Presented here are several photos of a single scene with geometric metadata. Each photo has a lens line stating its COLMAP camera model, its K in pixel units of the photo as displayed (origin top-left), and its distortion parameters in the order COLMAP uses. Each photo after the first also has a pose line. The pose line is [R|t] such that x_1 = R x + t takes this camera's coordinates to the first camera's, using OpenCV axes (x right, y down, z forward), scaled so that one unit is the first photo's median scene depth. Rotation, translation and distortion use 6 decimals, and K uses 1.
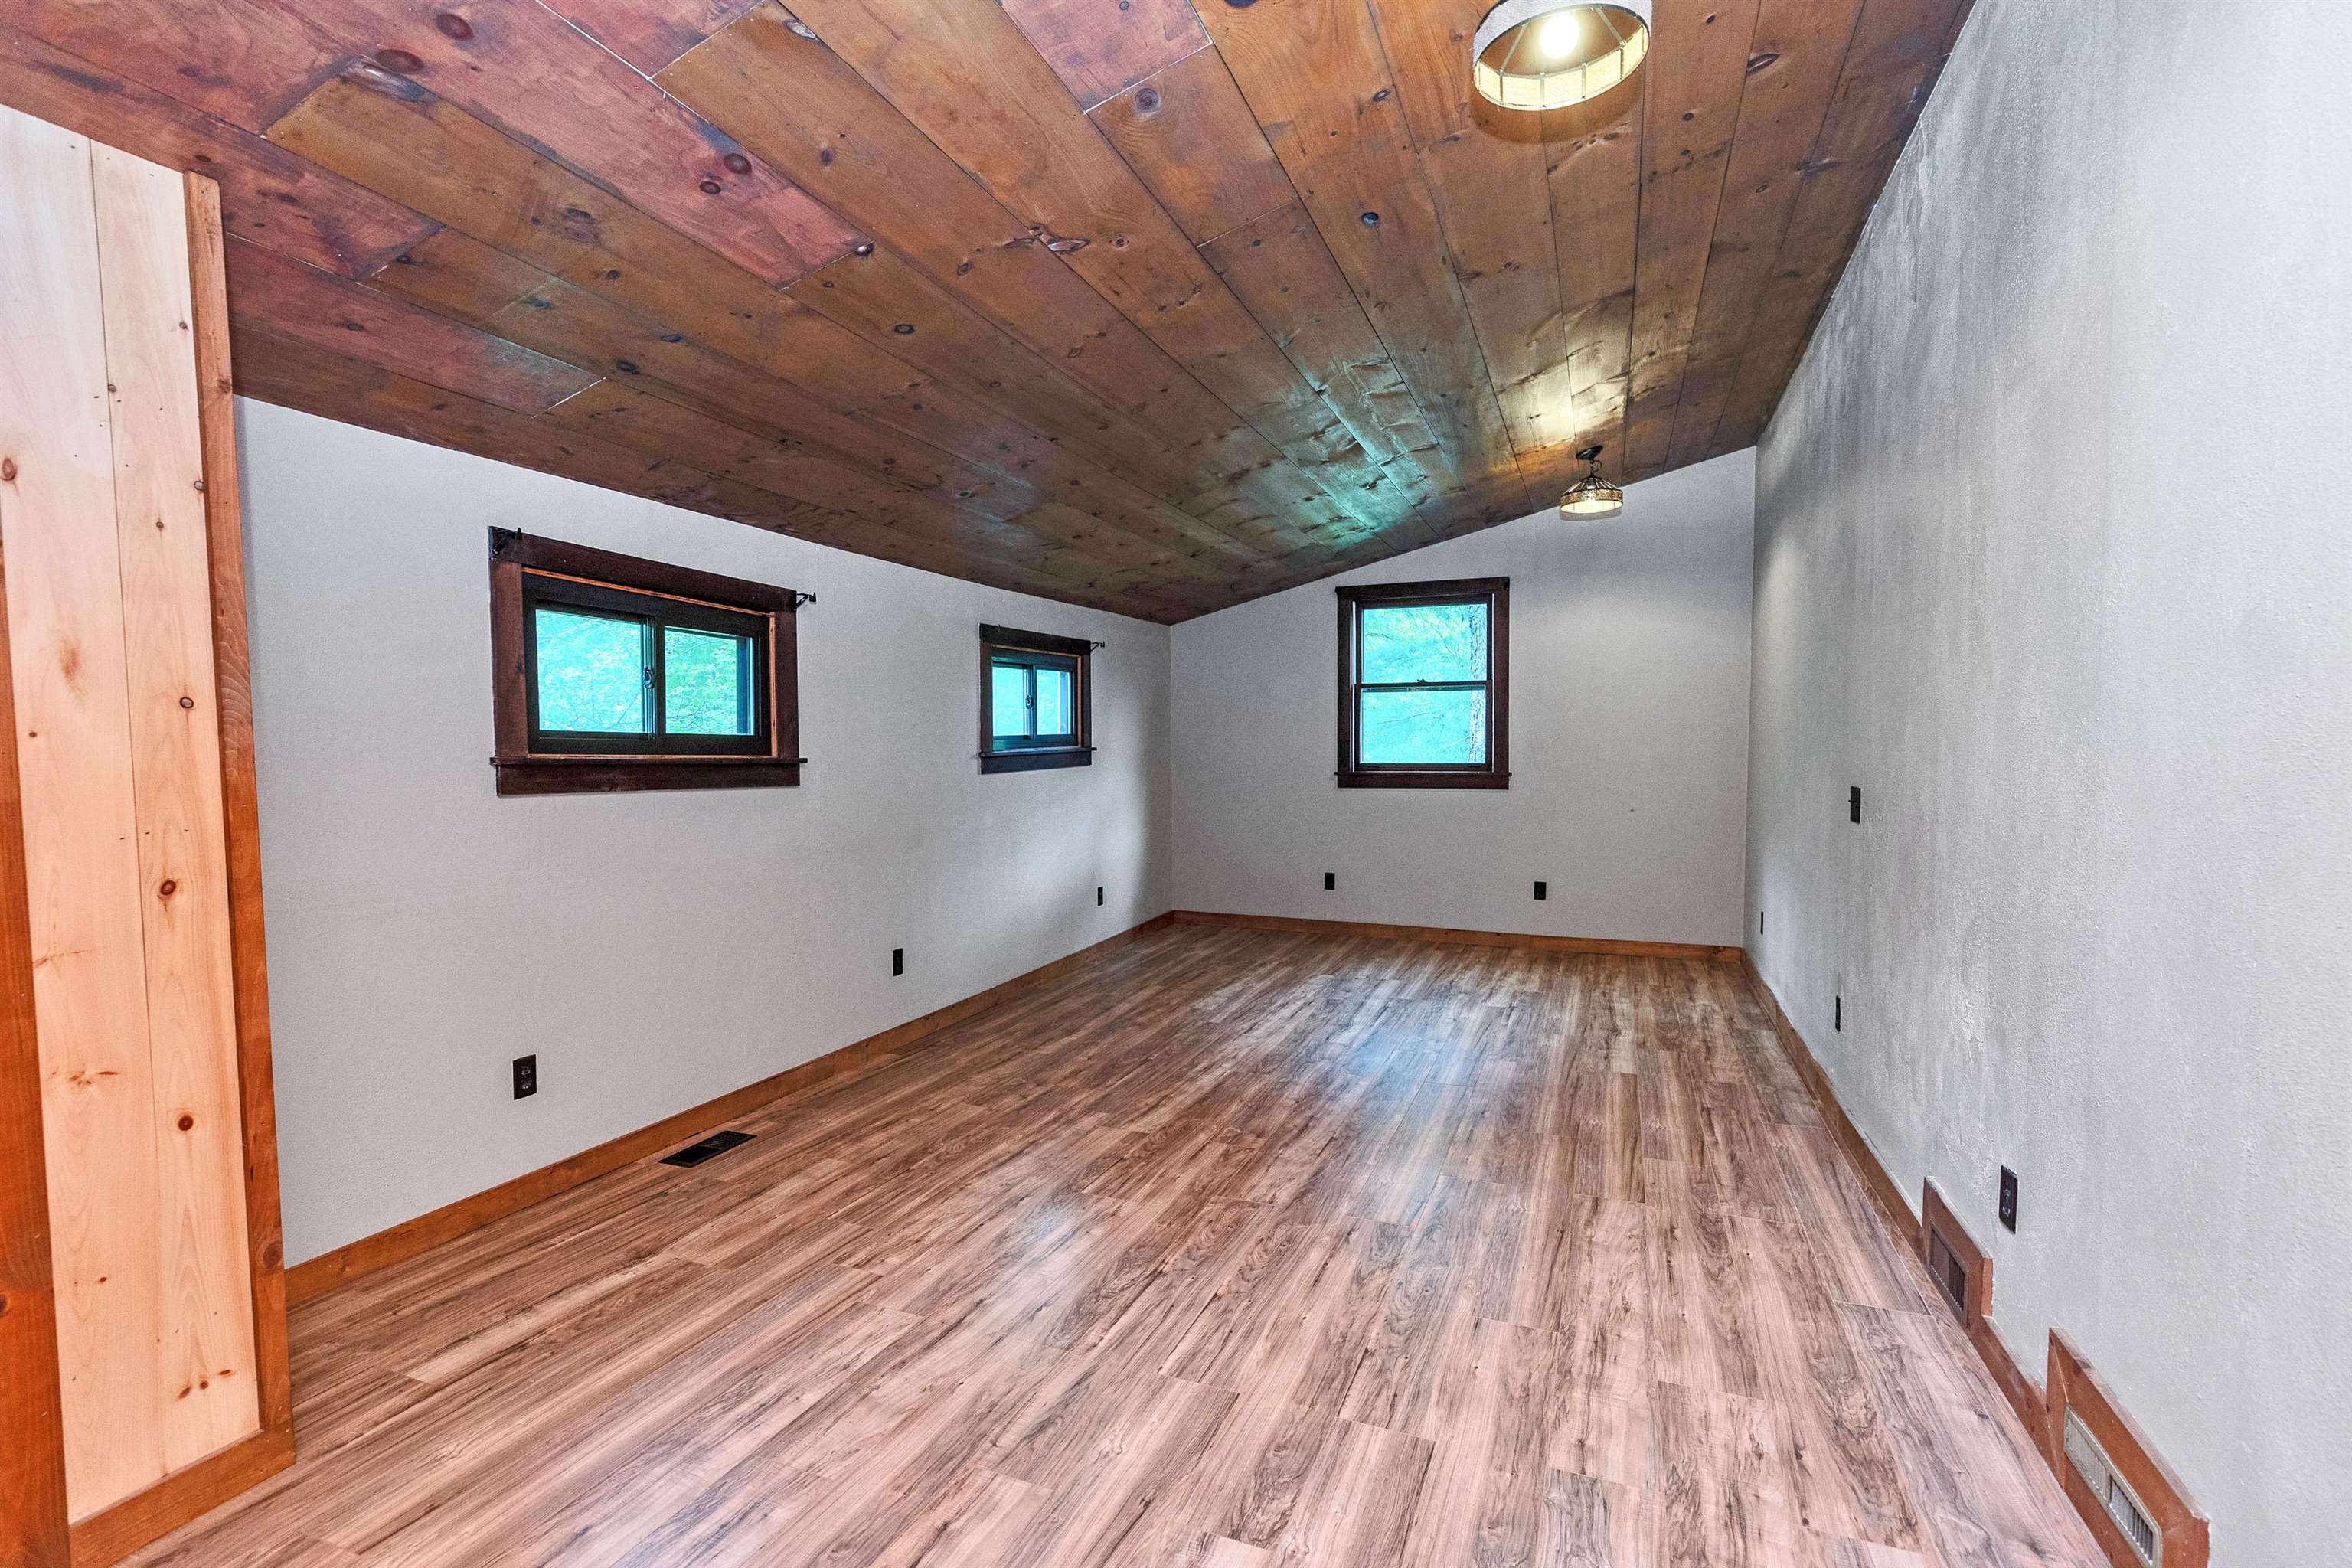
lens RADIAL K [[1057.2, 0, 1162.6], [0, 1057.2, 773.8], [0, 0, 1]] dist [0.004717, 0.000498]
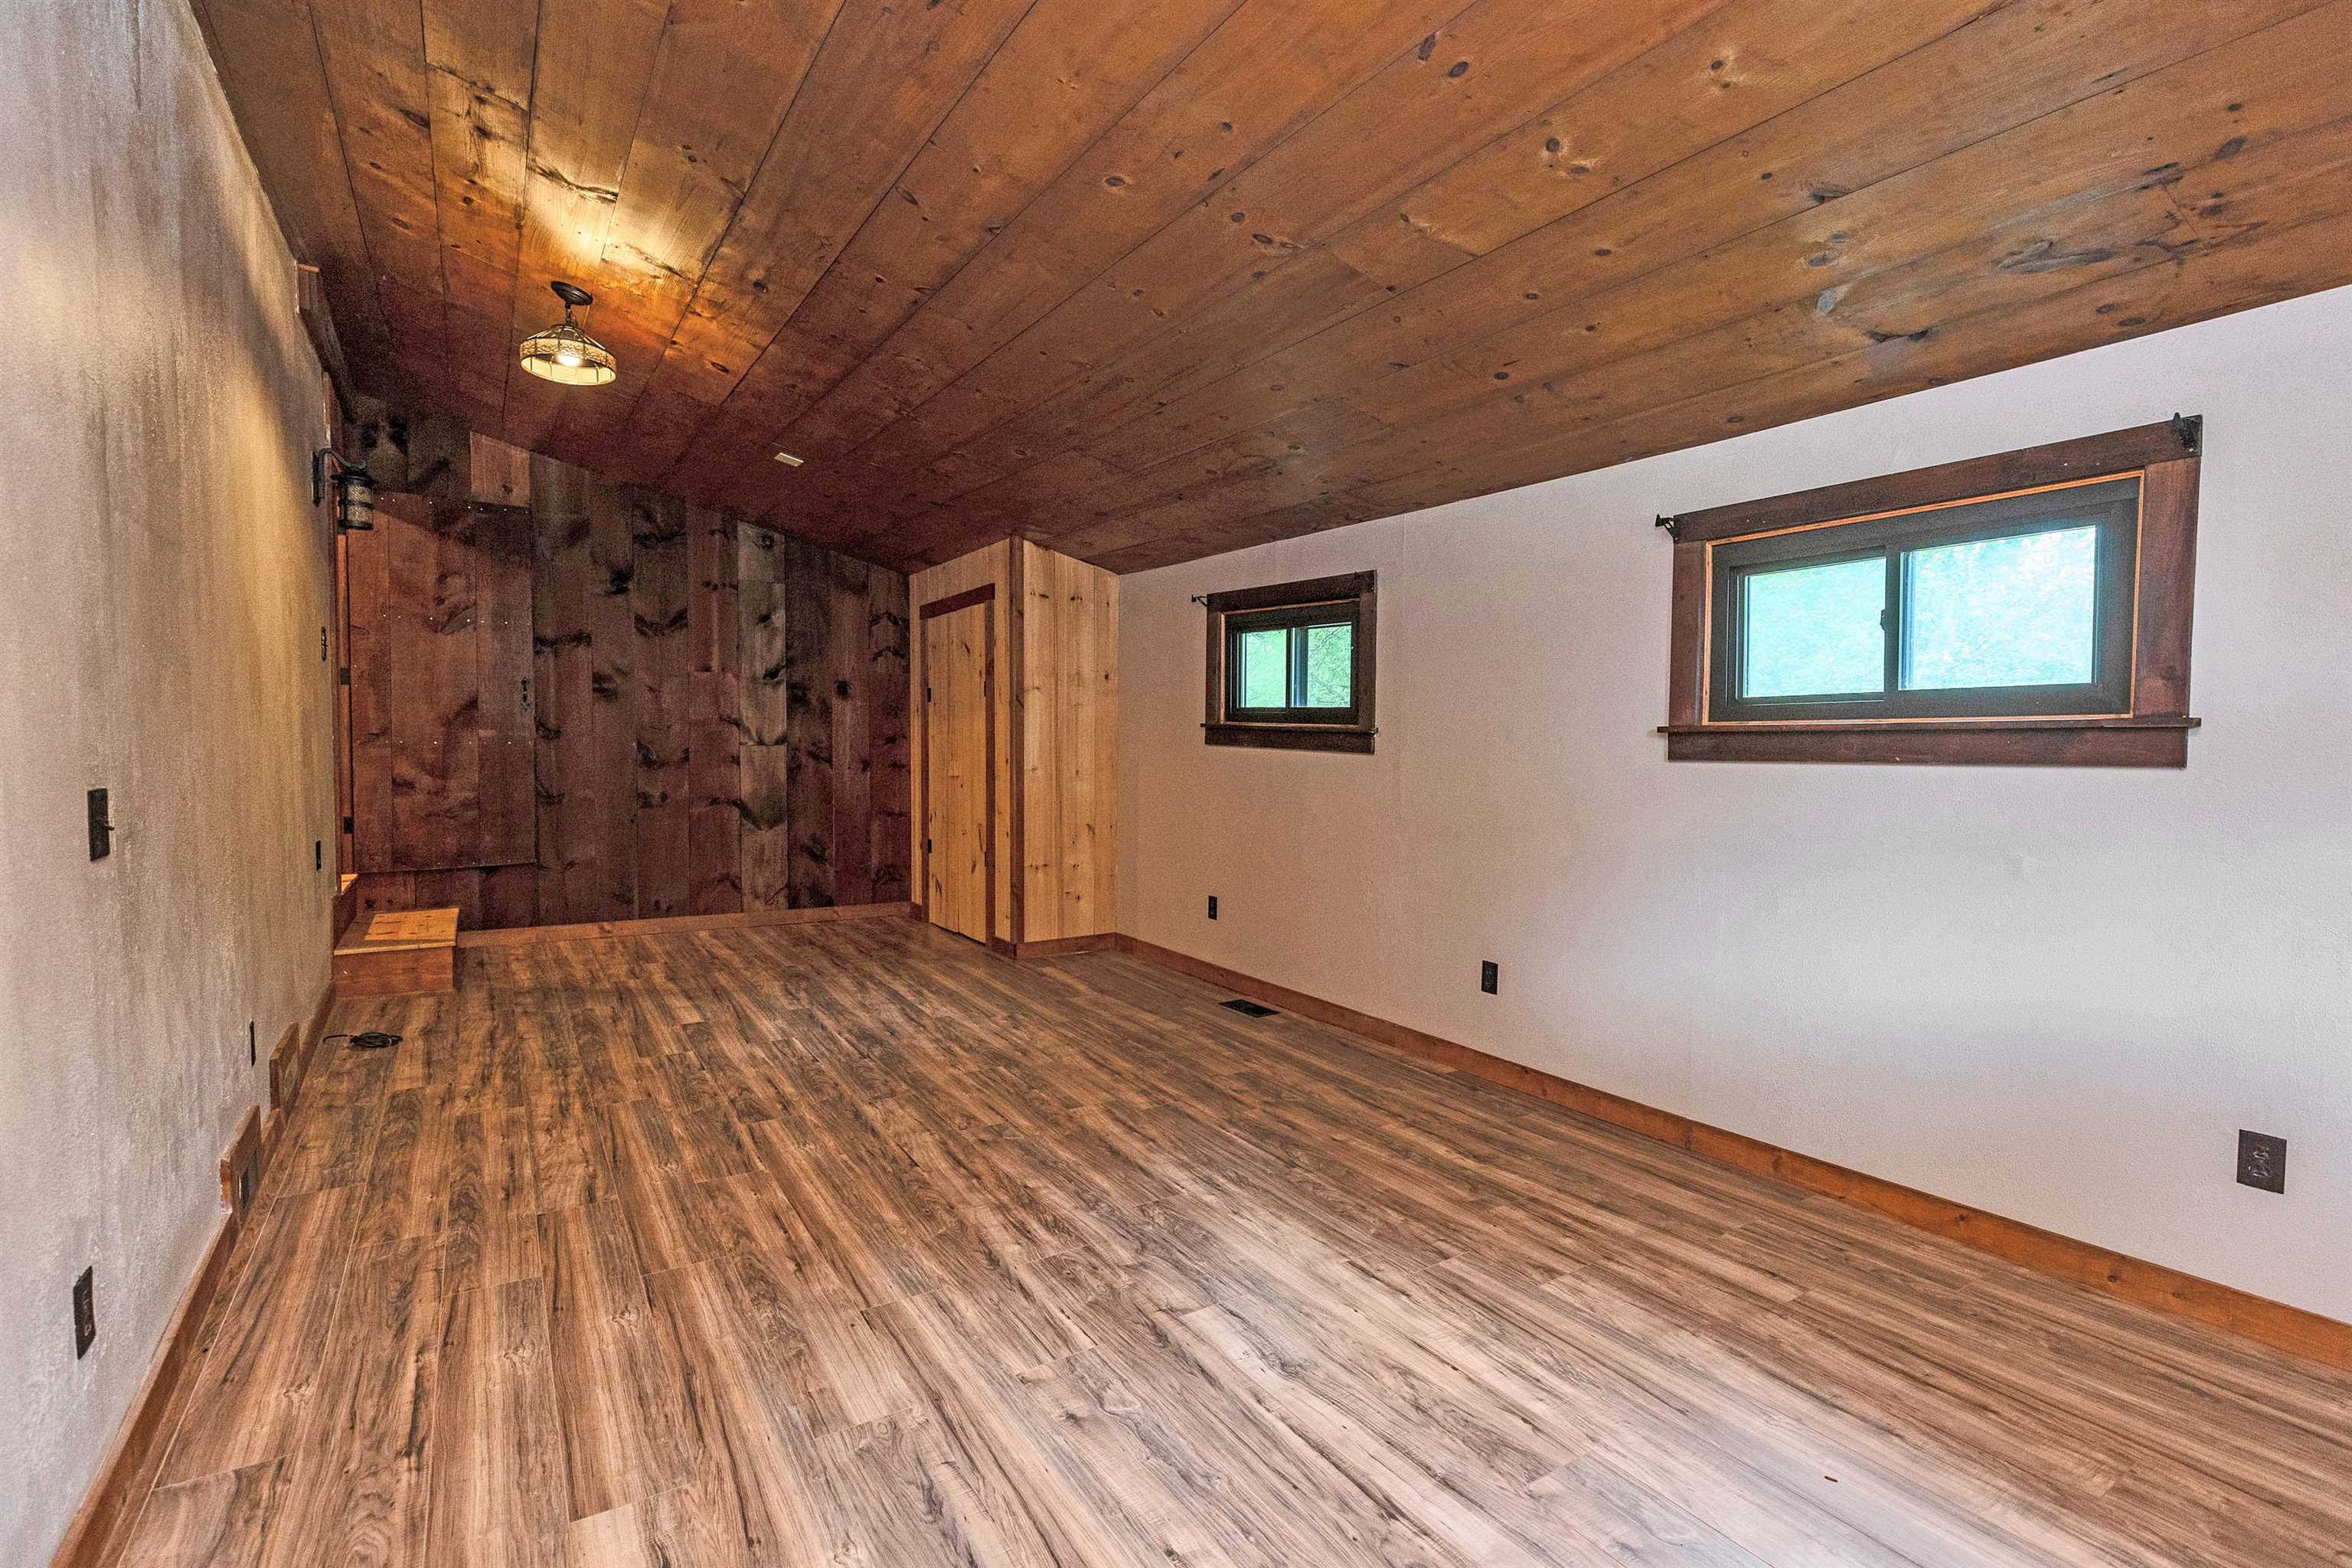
lens RADIAL K [[1057.2, 0, 1162.5], [0, 1057.2, 793.3], [0, 0, 1]] dist [0.004717, 0.000498]
pose [[-0.561125, 0.056891, -0.825774, 0.719316], [-0.022544, 0.996215, 0.083952, -0.037559], [0.827424, 0.065724, -0.557719, 1.567453]]
